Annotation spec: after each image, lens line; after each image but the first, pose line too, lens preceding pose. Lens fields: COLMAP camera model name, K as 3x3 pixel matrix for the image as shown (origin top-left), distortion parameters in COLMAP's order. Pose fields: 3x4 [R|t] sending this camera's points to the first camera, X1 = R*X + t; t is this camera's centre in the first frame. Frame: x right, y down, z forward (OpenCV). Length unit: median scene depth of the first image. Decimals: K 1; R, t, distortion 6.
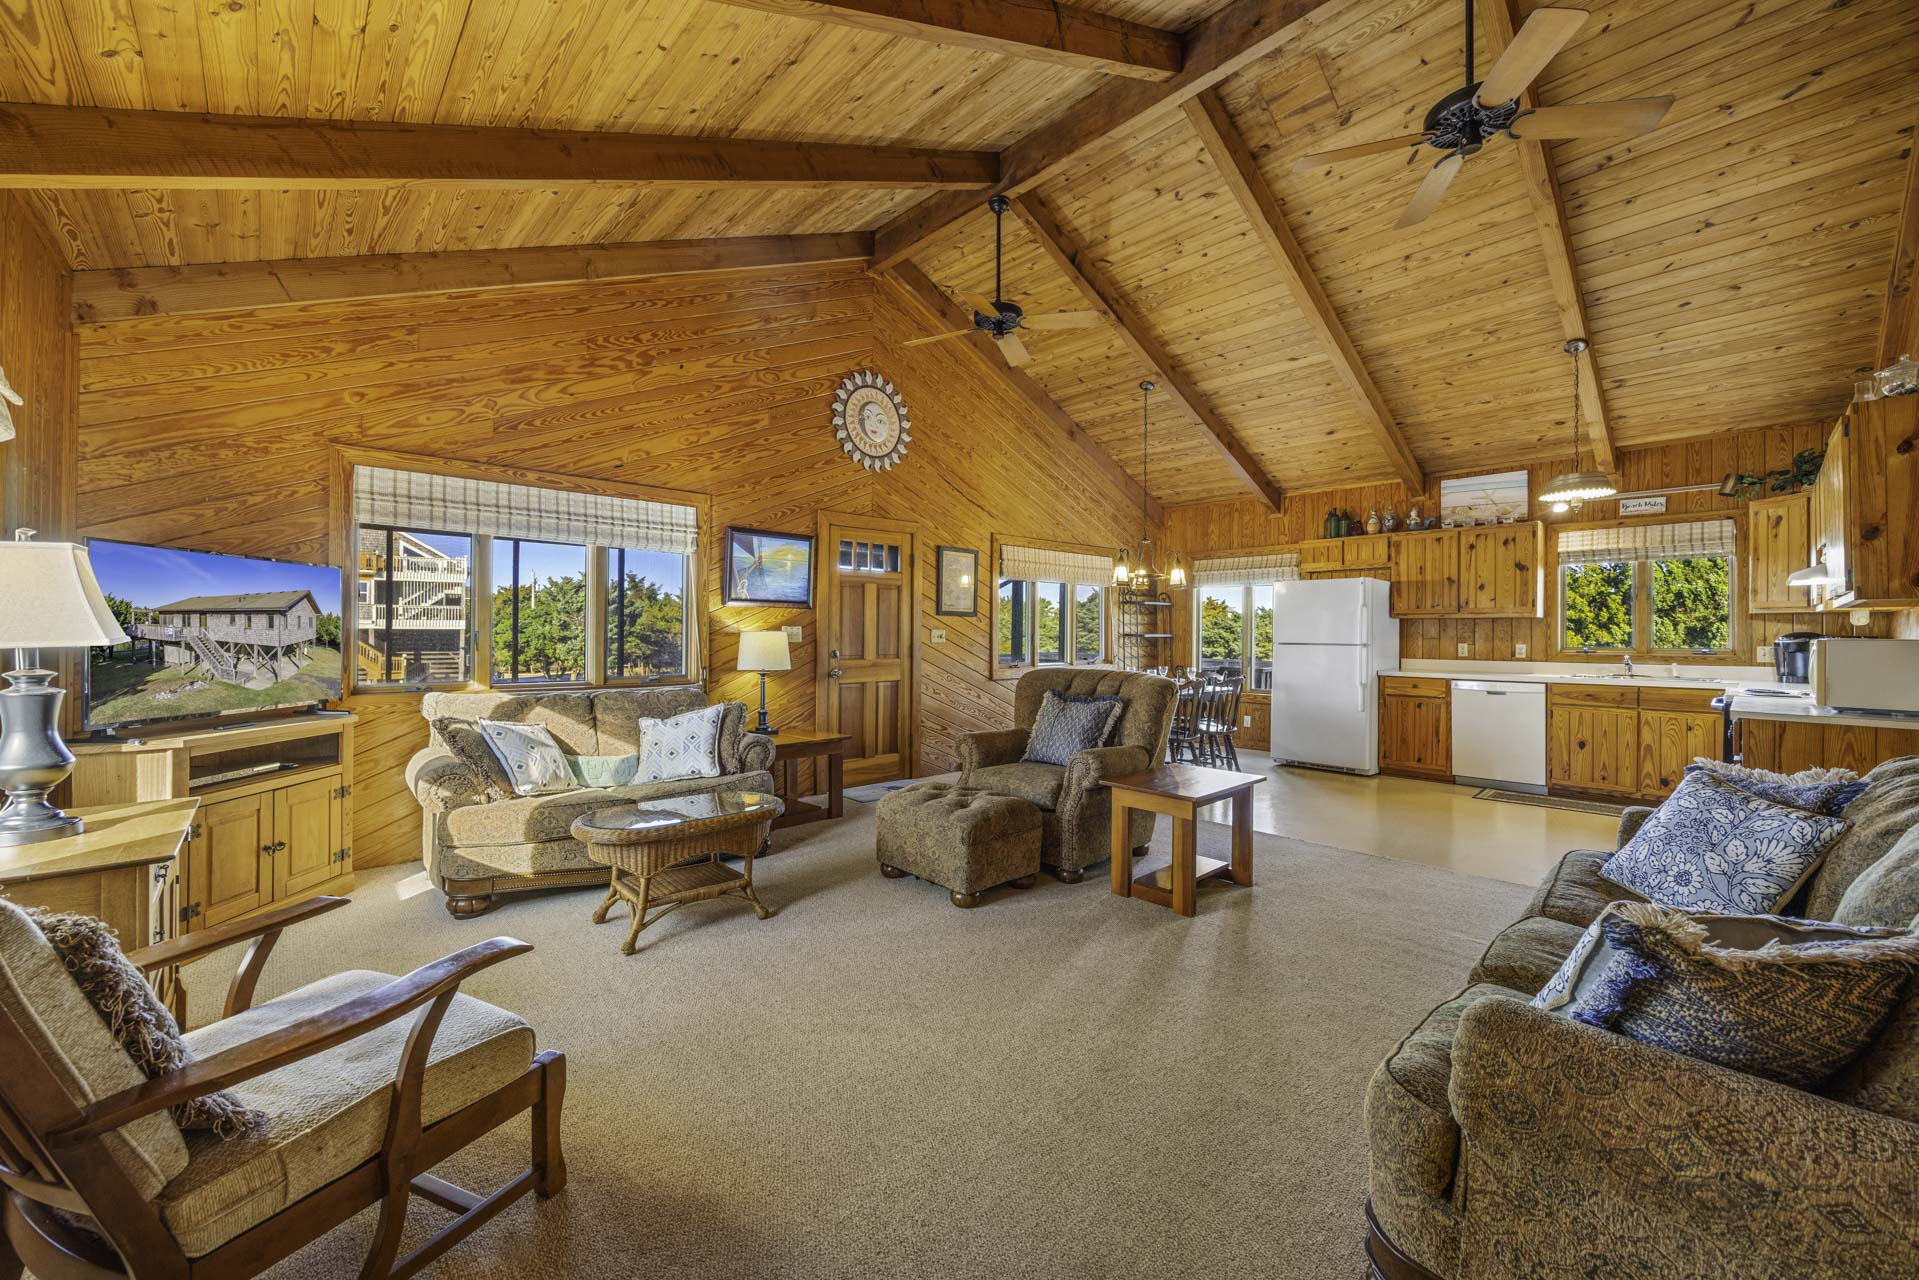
lens RADIAL K [[740.7, 0, 942.6], [0, 740.7, 631.9], [0, 0, 1]] dist [-0.006762, -0.000202]
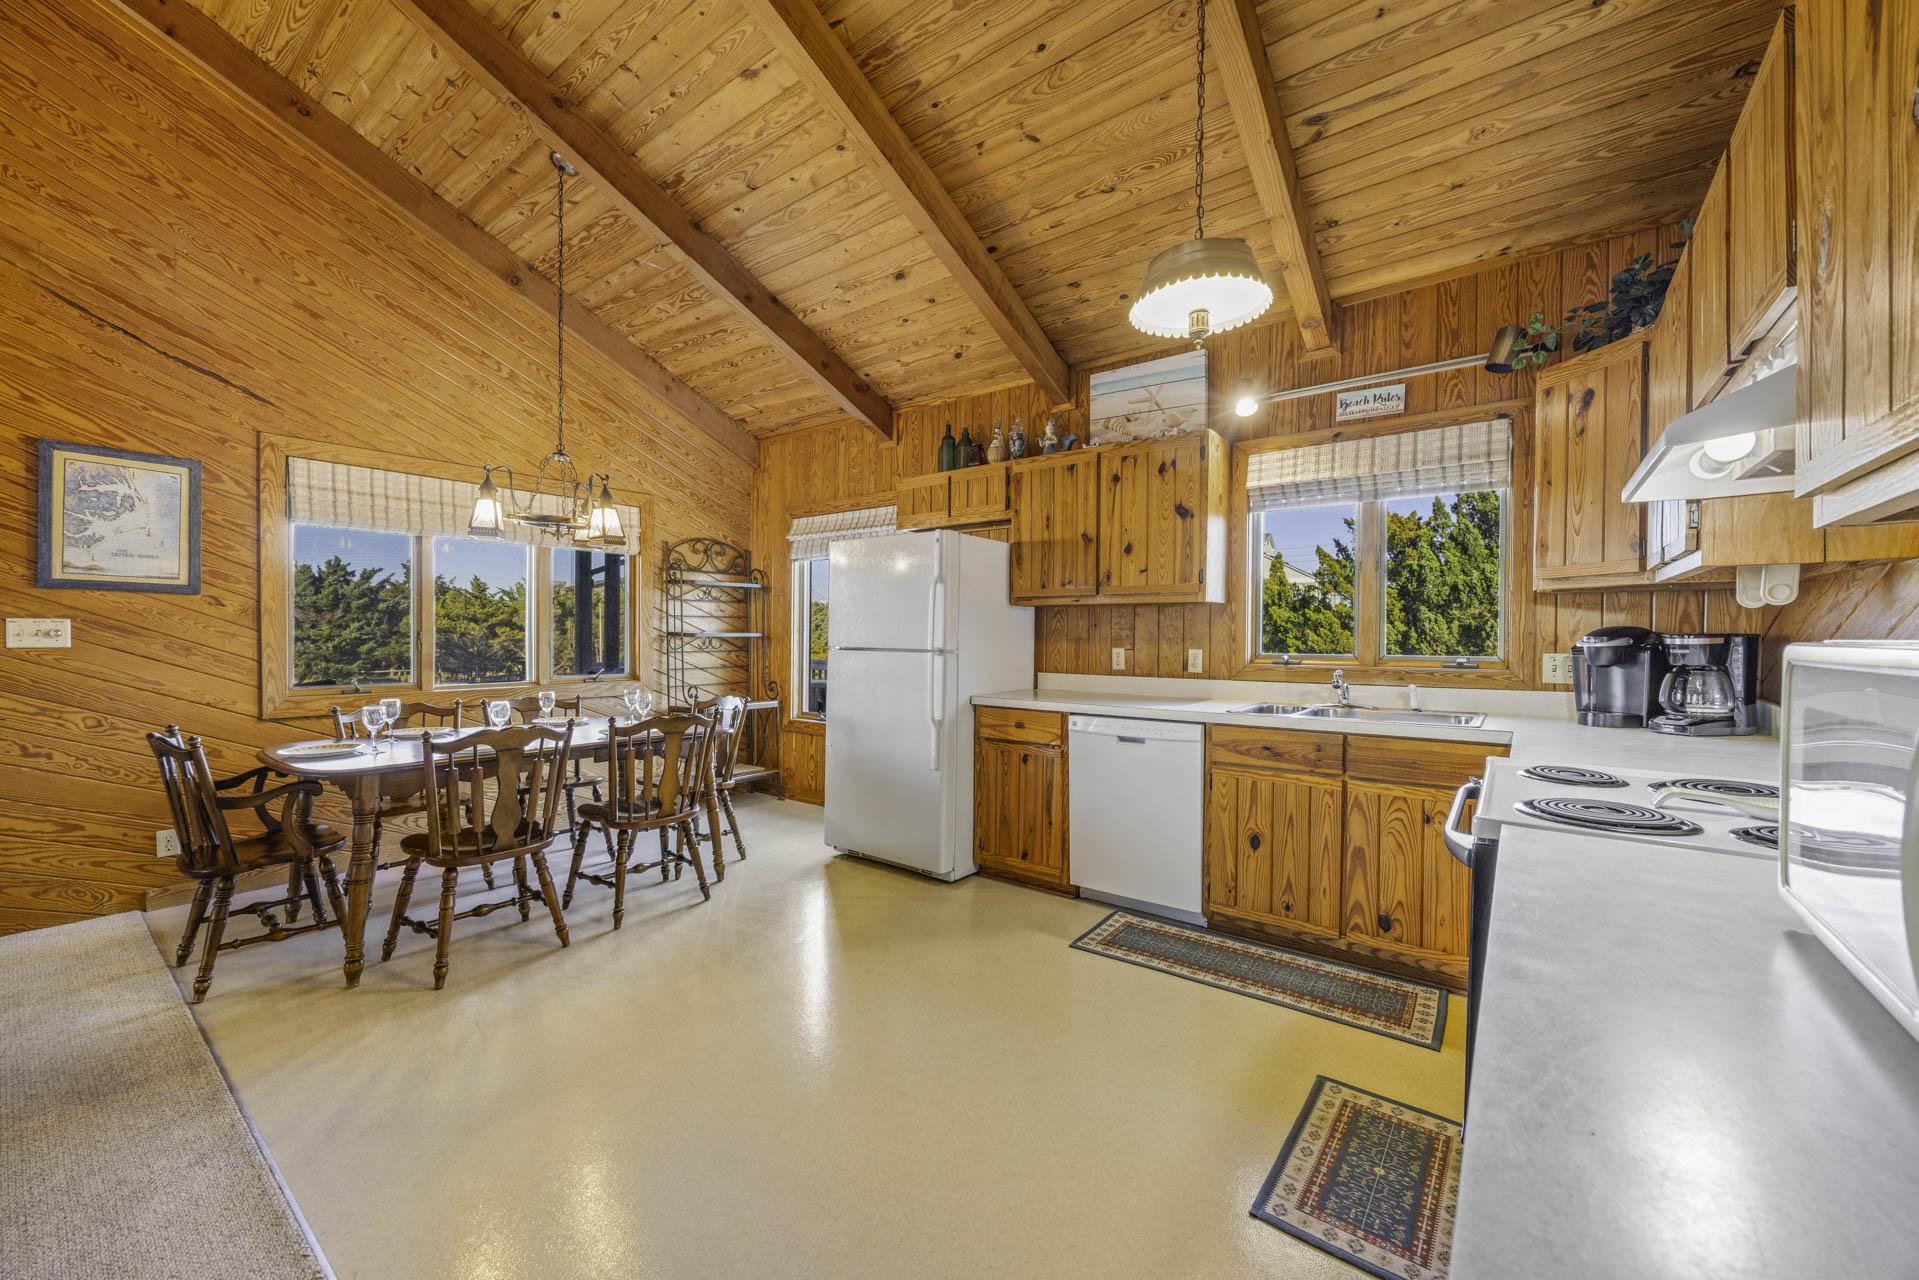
lens RADIAL K [[740.6, 0, 958.8], [0, 740.6, 645.9], [0, 0, 1]] dist [-0.002906, -0.001046]
pose [[0.983865, -0.001178, 0.178911, 0.508431], [-0.001656, 0.999876, 0.015691, 0.005268], [-0.178907, -0.015734, 0.983740, 0.468391]]
